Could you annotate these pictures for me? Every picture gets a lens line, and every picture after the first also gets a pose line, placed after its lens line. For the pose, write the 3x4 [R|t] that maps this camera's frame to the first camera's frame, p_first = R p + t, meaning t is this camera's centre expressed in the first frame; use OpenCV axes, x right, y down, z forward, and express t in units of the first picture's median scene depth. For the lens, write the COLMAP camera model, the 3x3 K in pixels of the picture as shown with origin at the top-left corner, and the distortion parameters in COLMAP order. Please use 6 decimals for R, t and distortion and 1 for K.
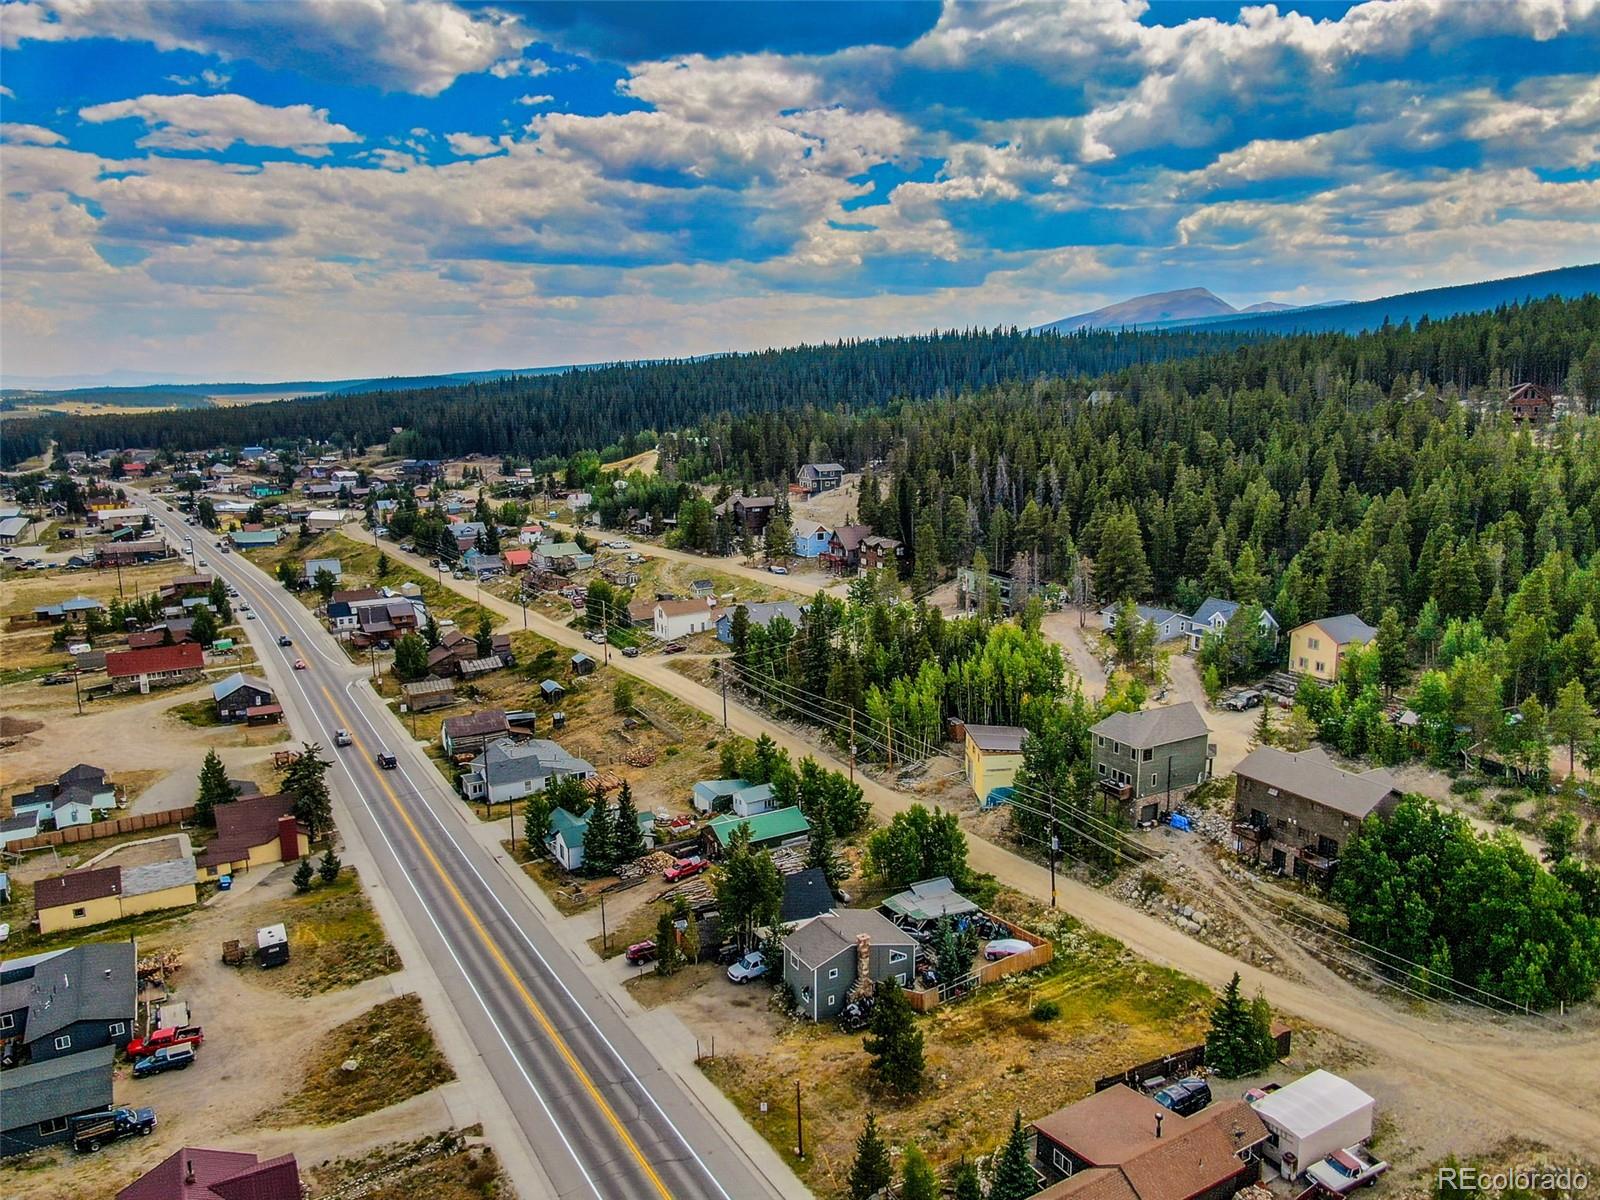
lens RADIAL K [[1160.7, 0, 803.0], [0, 1160.7, 597.6], [0, 0, 1]] dist [-0.009941, 0.040385]
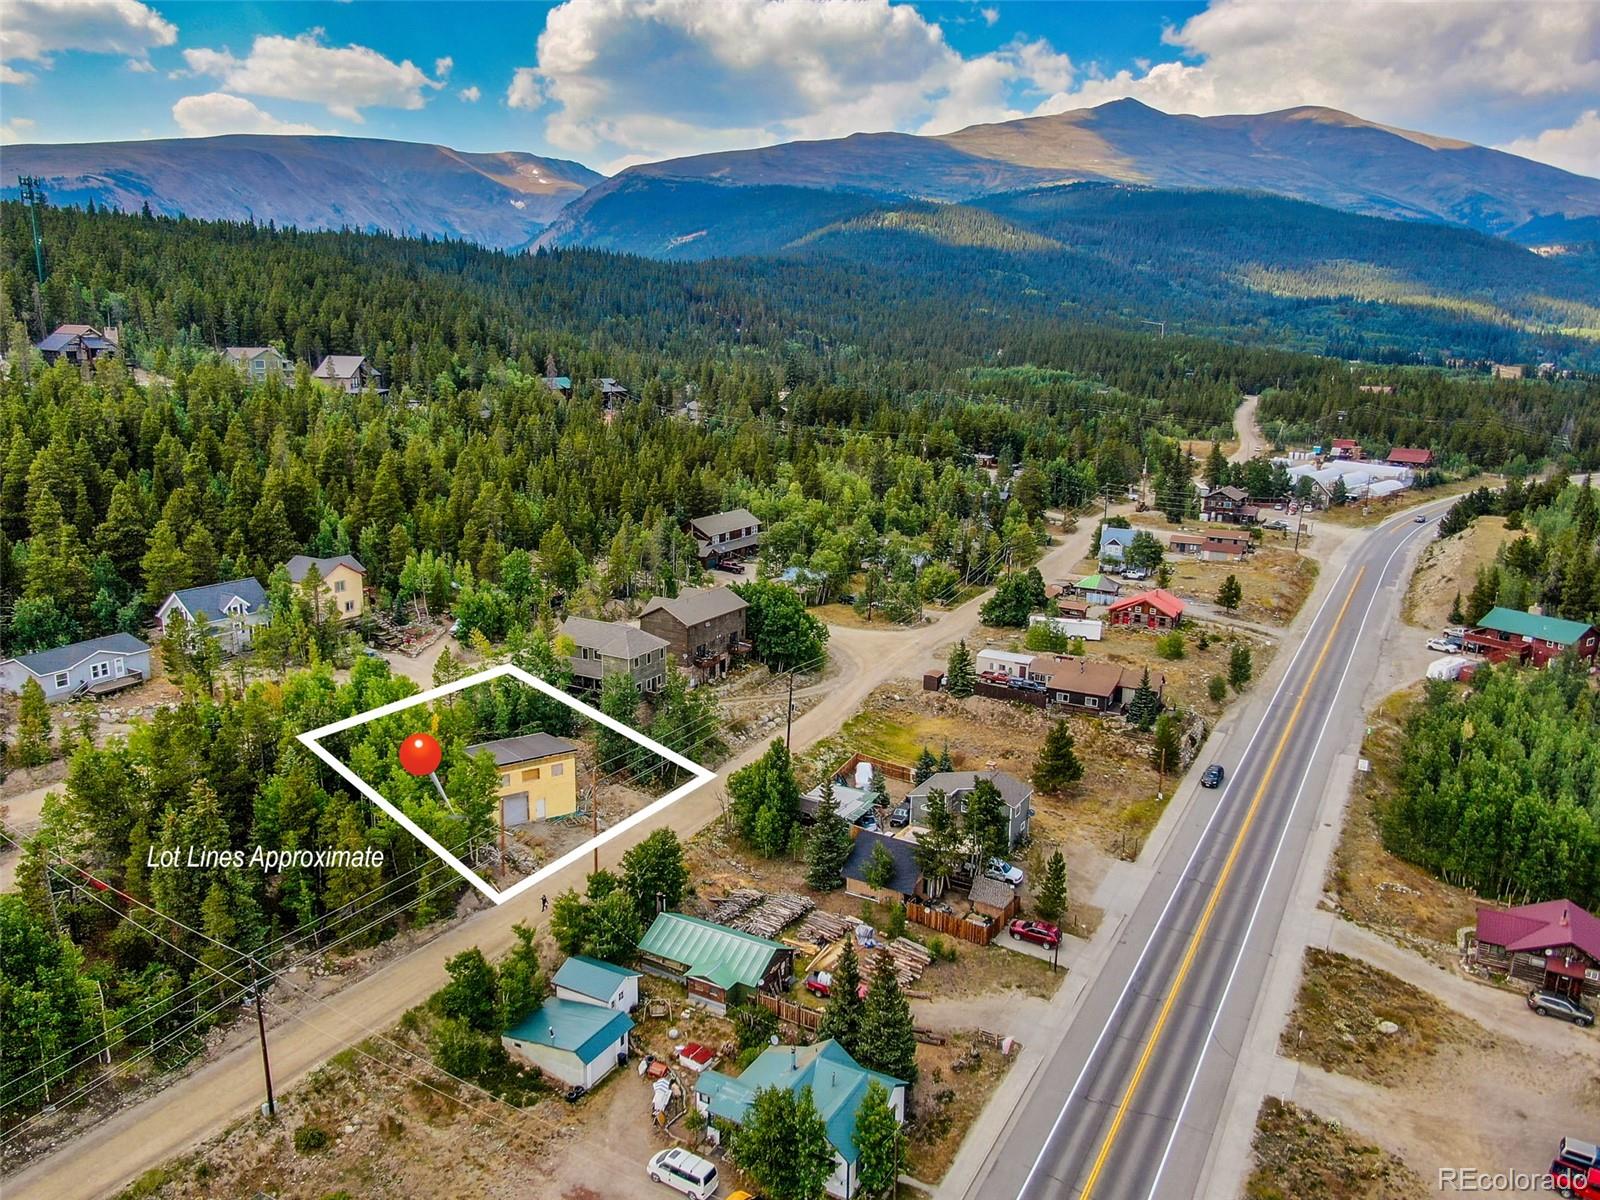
lens RADIAL K [[1160.7, 0, 800.2], [0, 1160.7, 604.5], [0, 0, 1]] dist [-0.009941, 0.040385]
pose [[-0.513972, -0.203200, 0.833392, -0.801059], [0.153007, 0.934241, 0.322152, -0.282417], [-0.844051, 0.293092, -0.449082, 1.600463]]
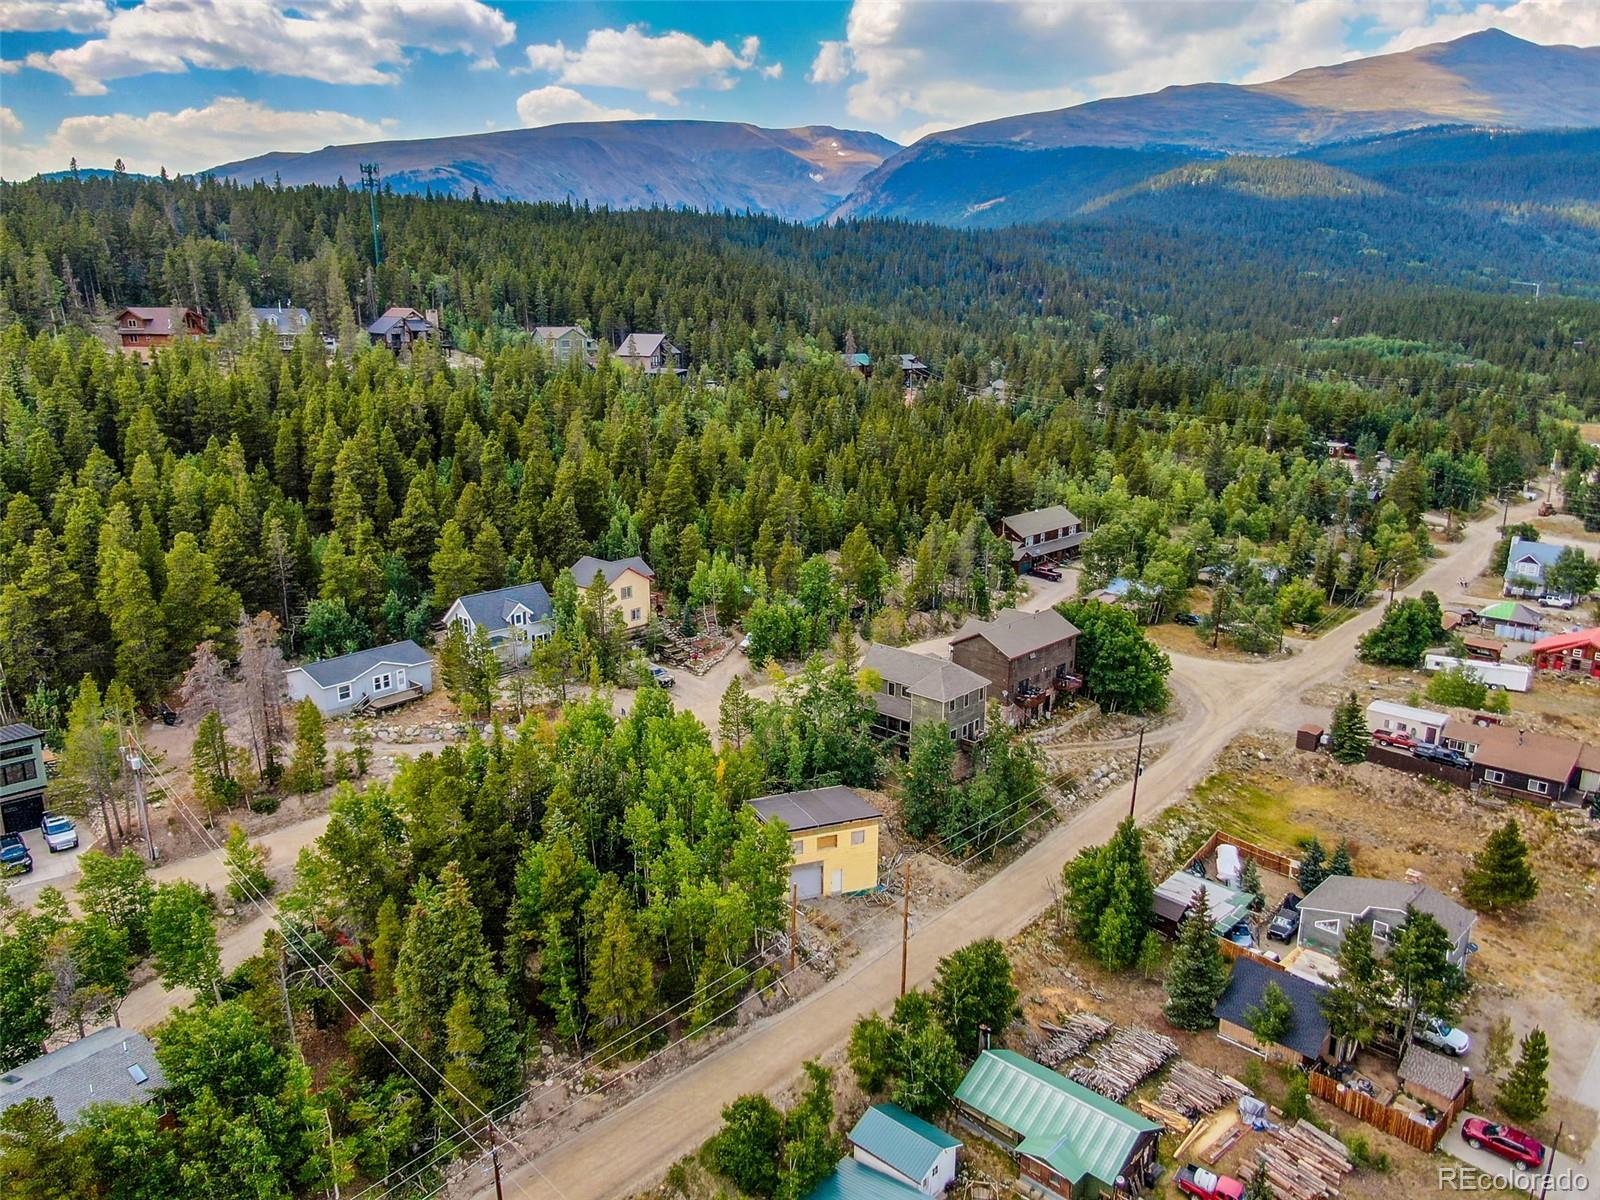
lens RADIAL K [[1160.7, 0, 805.6], [0, 1160.7, 601.3], [0, 0, 1]] dist [-0.009941, 0.040385]
pose [[-0.297907, -0.240310, 0.923852, -0.592098], [0.184782, 0.934973, 0.302788, -0.279950], [-0.936540, 0.260914, -0.234130, 1.552384]]
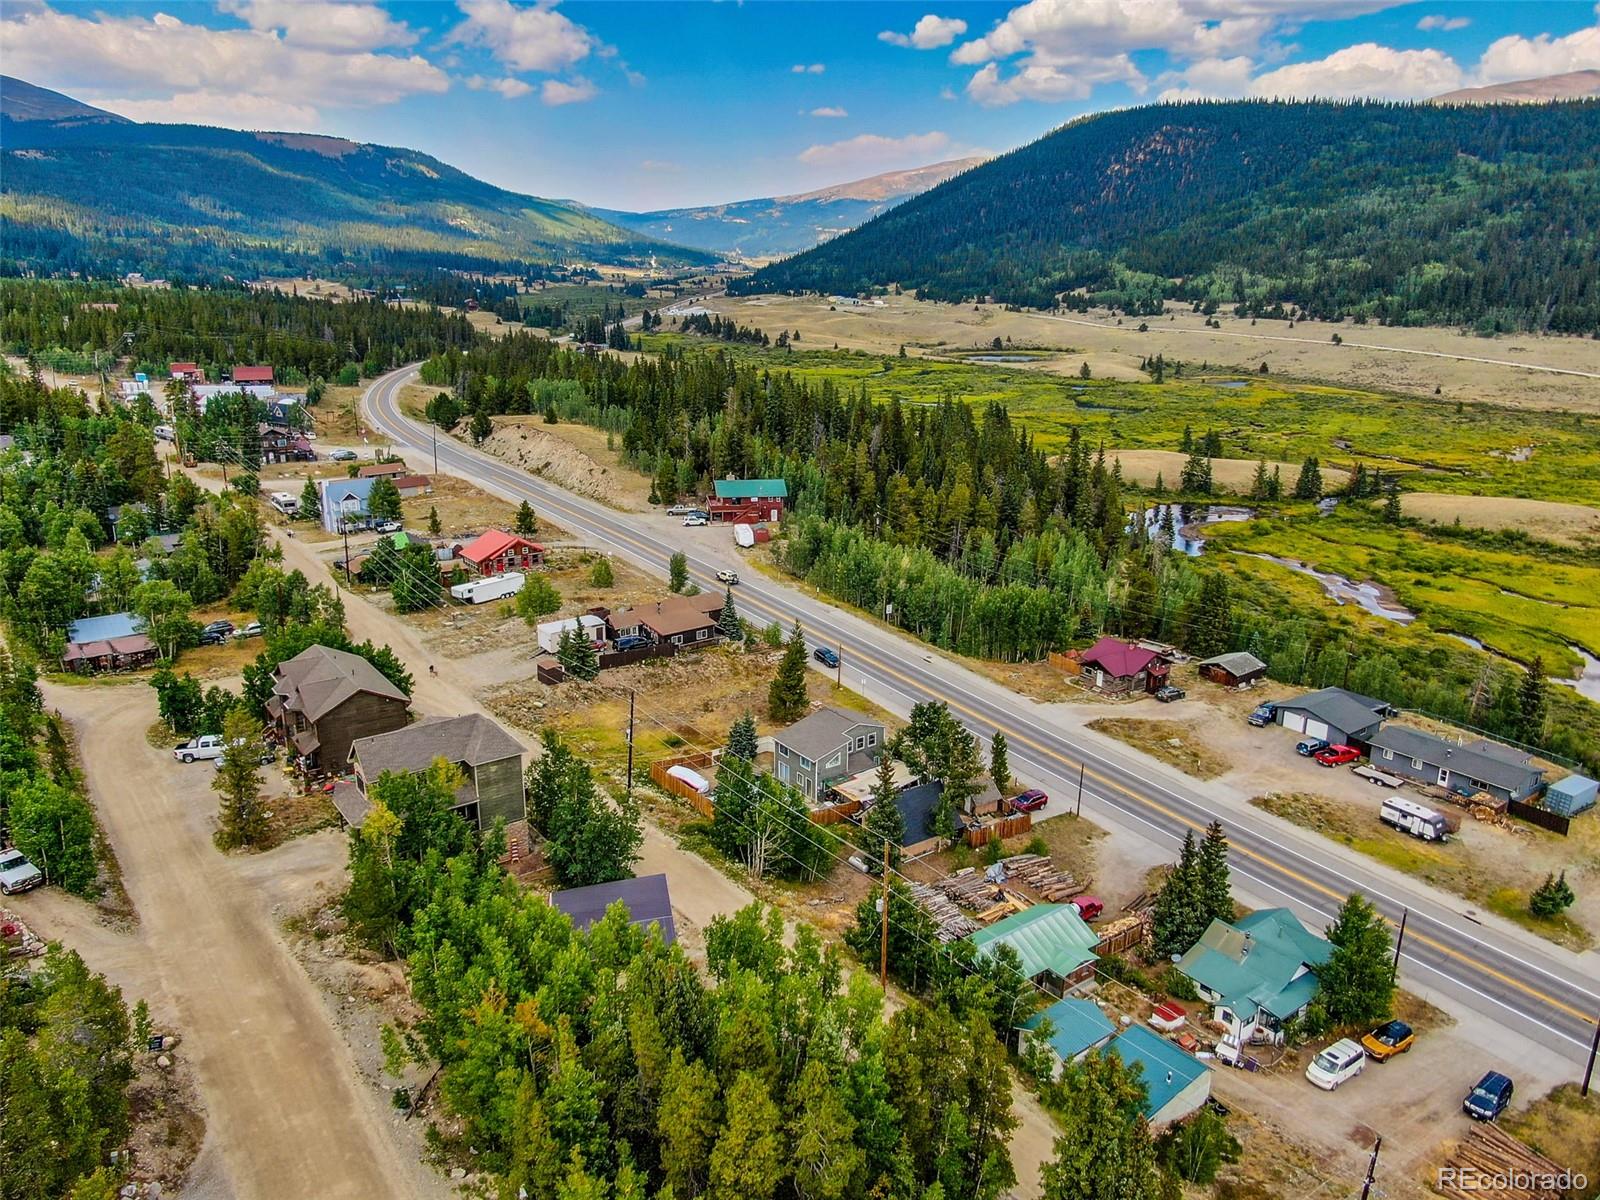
lens RADIAL K [[1160.7, 0, 805.5], [0, 1160.7, 602.2], [0, 0, 1]] dist [-0.009941, 0.040385]
pose [[-0.992087, 0.028389, -0.122301, 0.204476], [-0.031871, 0.885252, 0.464018, -0.357174], [0.121440, 0.464244, -0.877343, 1.936501]]
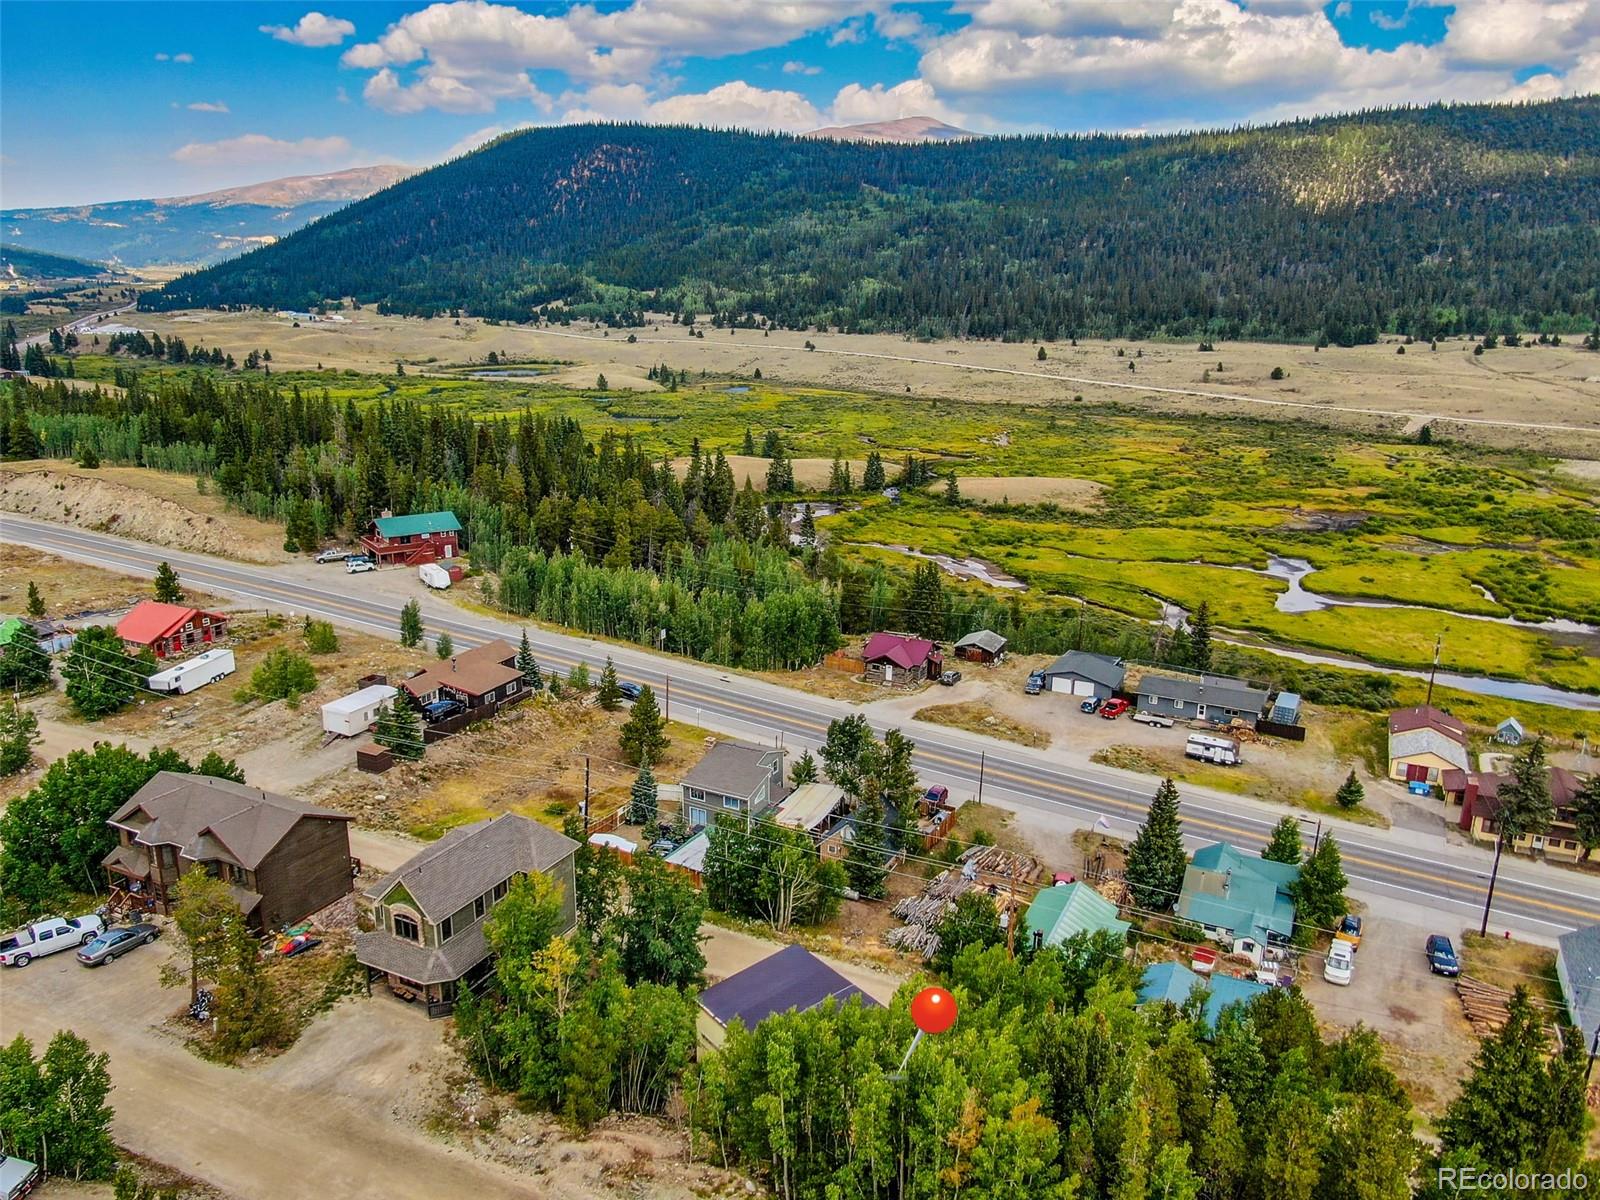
lens RADIAL K [[1160.7, 0, 803.6], [0, 1160.7, 596.3], [0, 0, 1]] dist [-0.009941, 0.040385]
pose [[-0.829103, 0.138070, -0.541779, 0.561461], [-0.121159, 0.901631, 0.415190, -0.316326], [0.545810, 0.409877, -0.730817, 1.757896]]
